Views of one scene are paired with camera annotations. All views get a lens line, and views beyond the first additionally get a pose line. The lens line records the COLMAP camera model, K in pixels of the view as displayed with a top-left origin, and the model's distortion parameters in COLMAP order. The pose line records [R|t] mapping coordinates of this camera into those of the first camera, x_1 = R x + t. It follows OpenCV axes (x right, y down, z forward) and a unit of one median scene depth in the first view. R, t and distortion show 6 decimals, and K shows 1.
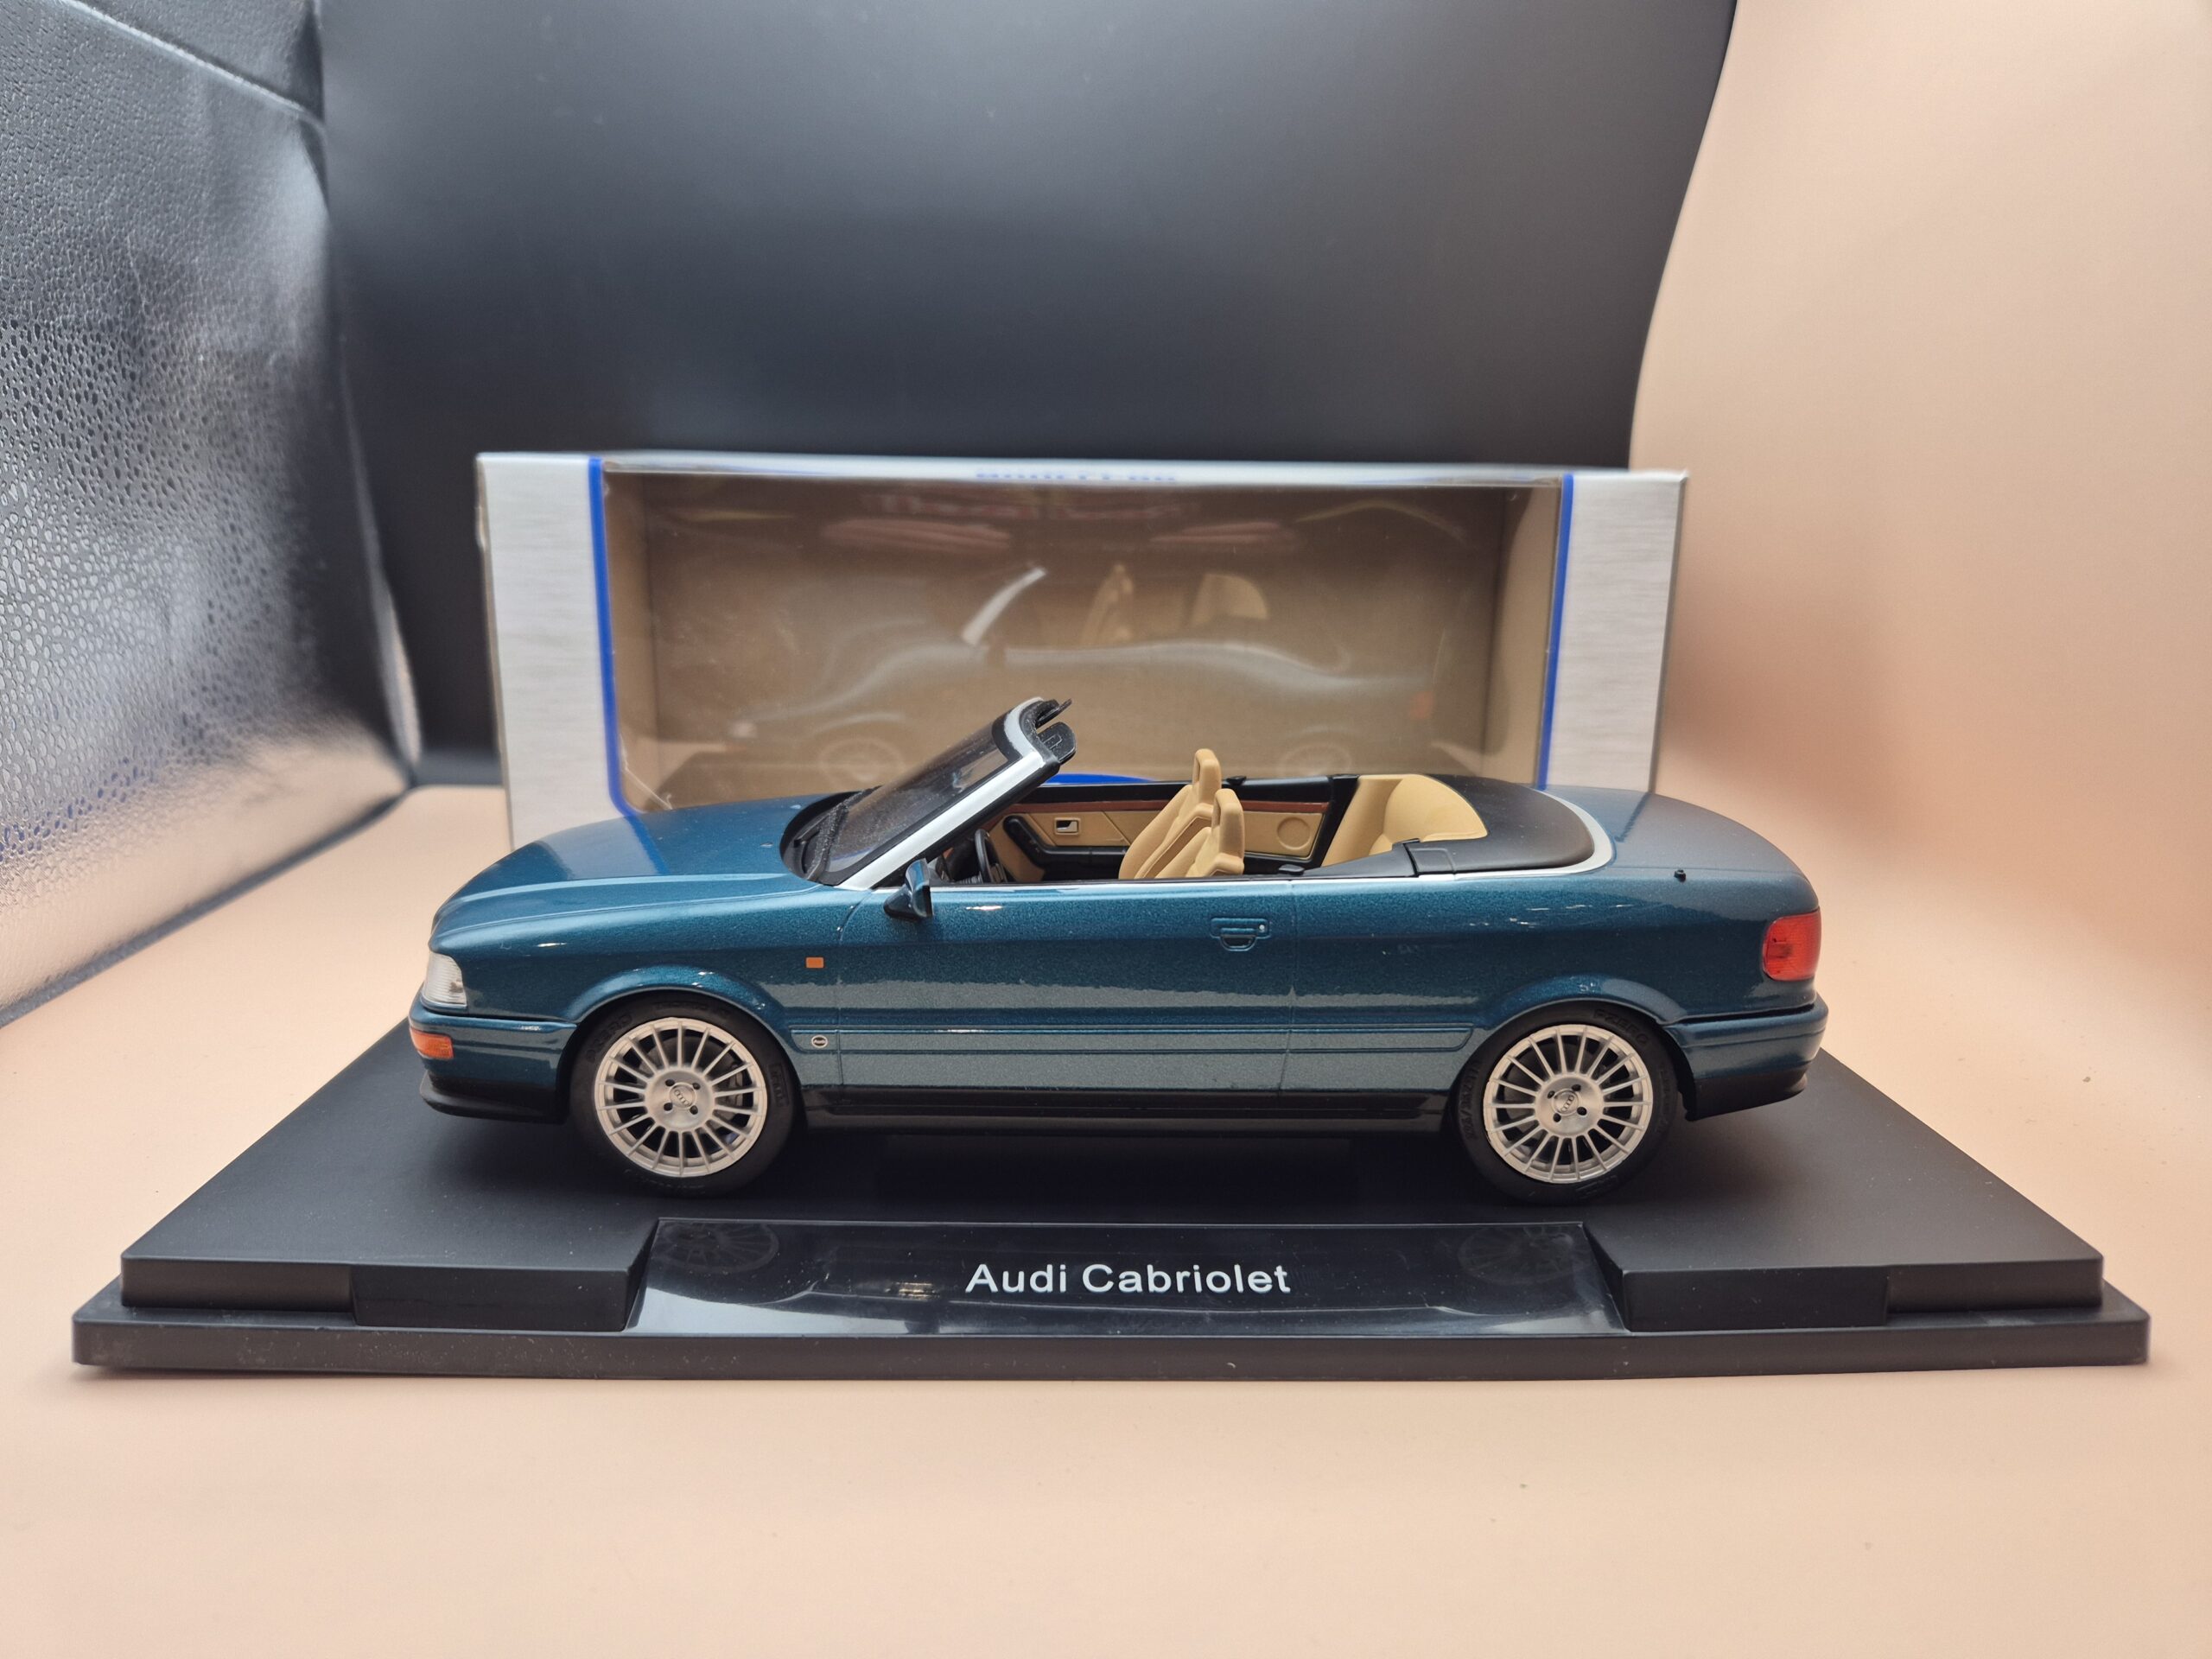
lens RADIAL K [[1490.2, 0, 1093.4], [0, 1490.2, 851.2], [0, 0, 1]] dist [0.000505, -0.016374]
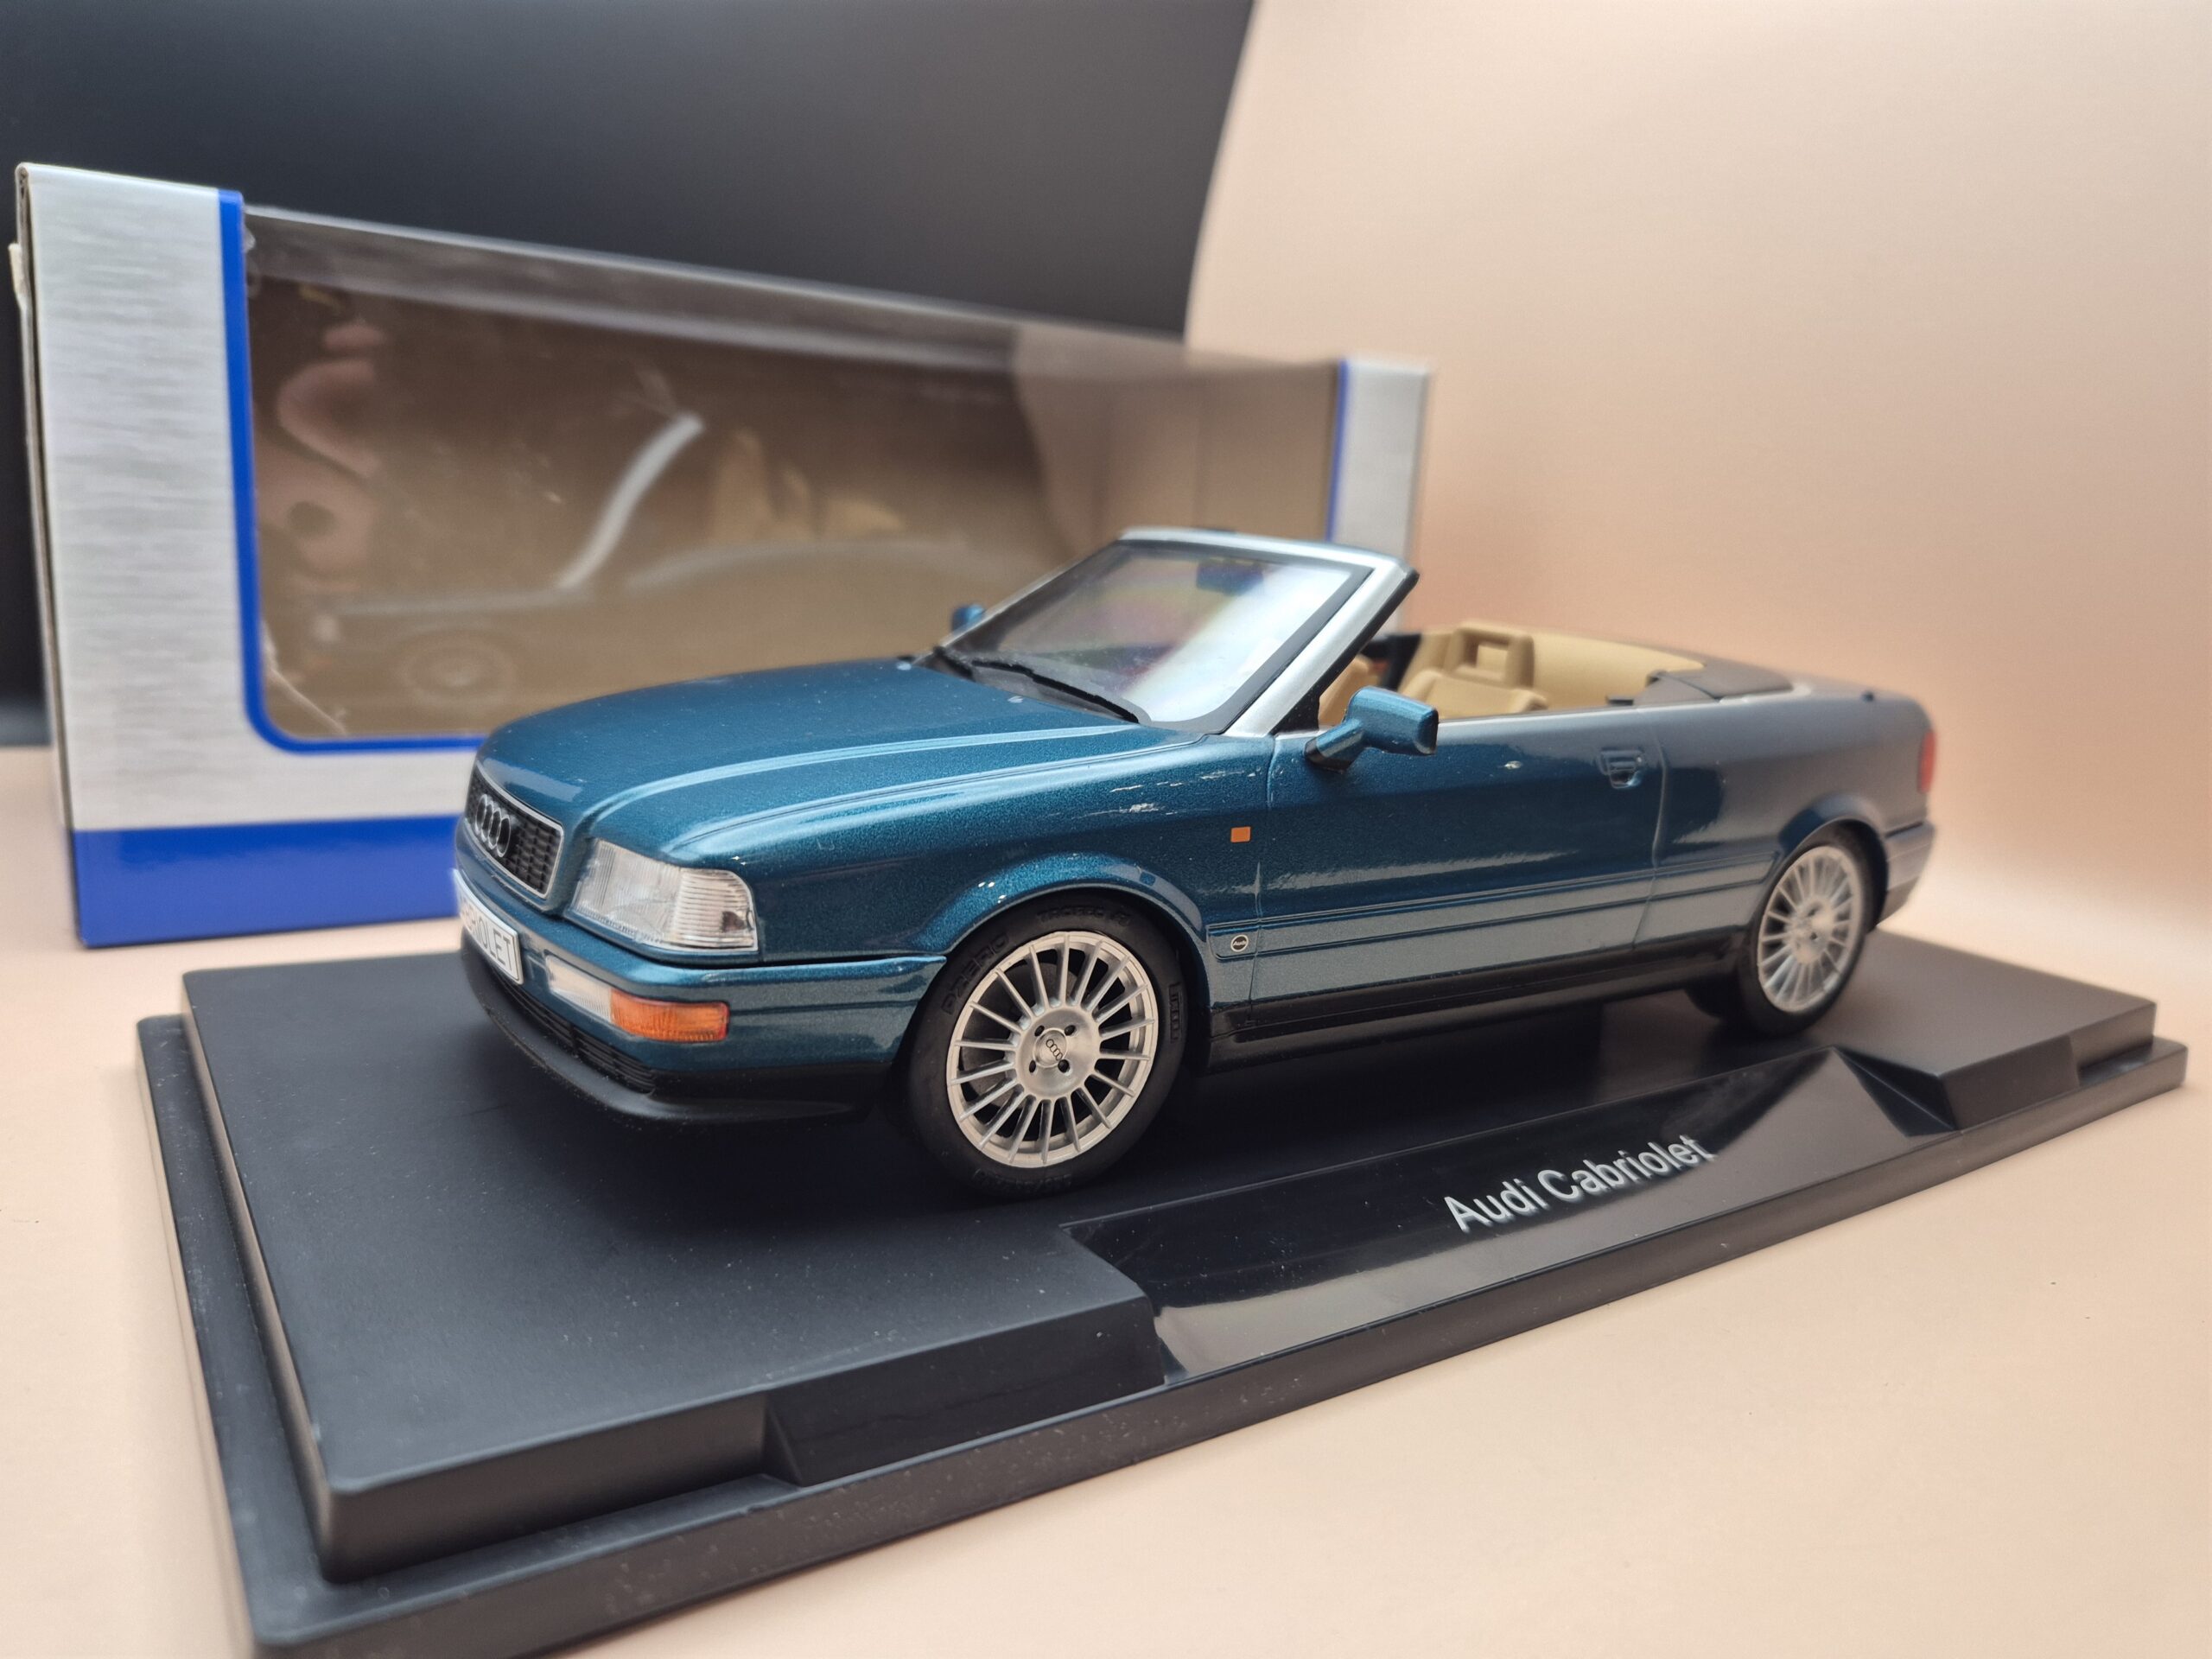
lens RADIAL K [[1513.4, 0, 1105.9], [0, 1513.4, 863.3], [0, 0, 1]] dist [-0.007411, -0.001957]
pose [[0.865258, -0.083636, 0.494301, -0.363118], [0.068712, 0.996466, 0.048324, 0.028819], [-0.496595, -0.007848, 0.867947, 0.231513]]
